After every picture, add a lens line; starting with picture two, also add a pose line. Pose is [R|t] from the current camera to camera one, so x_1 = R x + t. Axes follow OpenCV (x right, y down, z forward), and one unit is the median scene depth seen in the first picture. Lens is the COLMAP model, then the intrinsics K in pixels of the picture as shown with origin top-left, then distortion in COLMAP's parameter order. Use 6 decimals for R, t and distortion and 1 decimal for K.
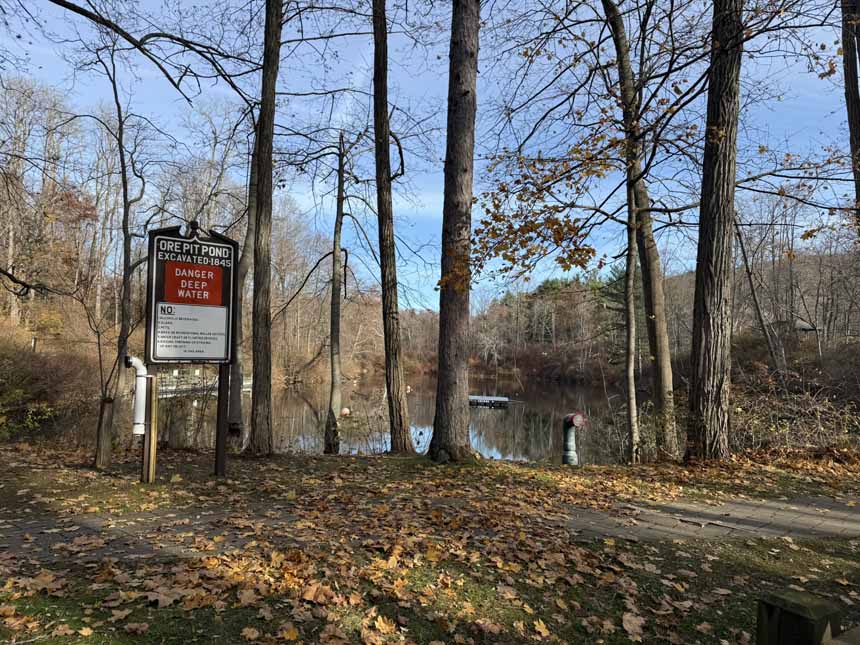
lens RADIAL K [[596.7, 0, 429.1], [0, 596.7, 329.4], [0, 0, 1]] dist [0.009827, -0.001068]
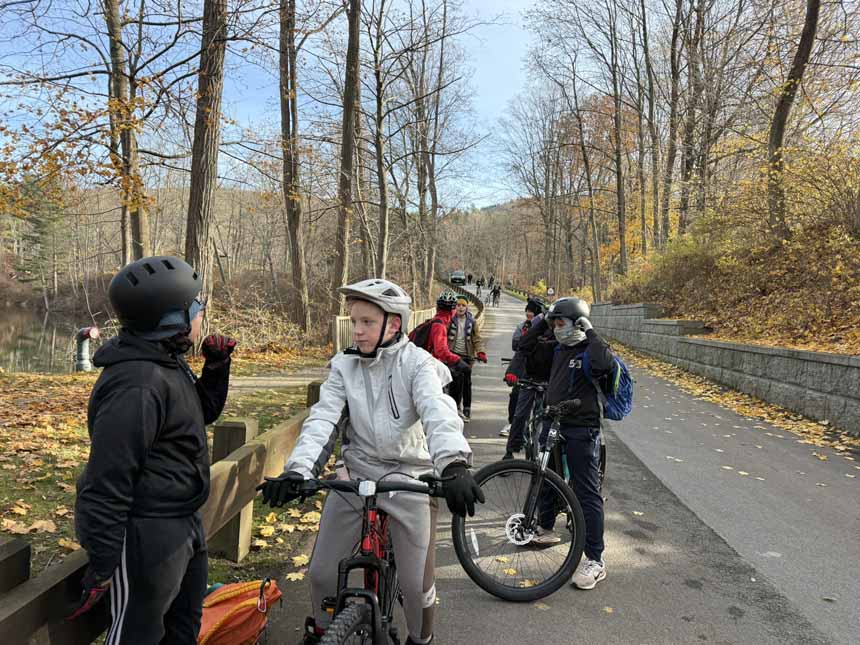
lens RADIAL K [[596.7, 0, 430.5], [0, 596.7, 323.1], [0, 0, 1]] dist [0.009827, -0.001068]
pose [[0.612117, -0.027038, 0.790305, -0.254193], [-0.069557, 0.993700, 0.087871, -0.012510], [-0.787702, -0.108759, 0.606380, -0.202808]]
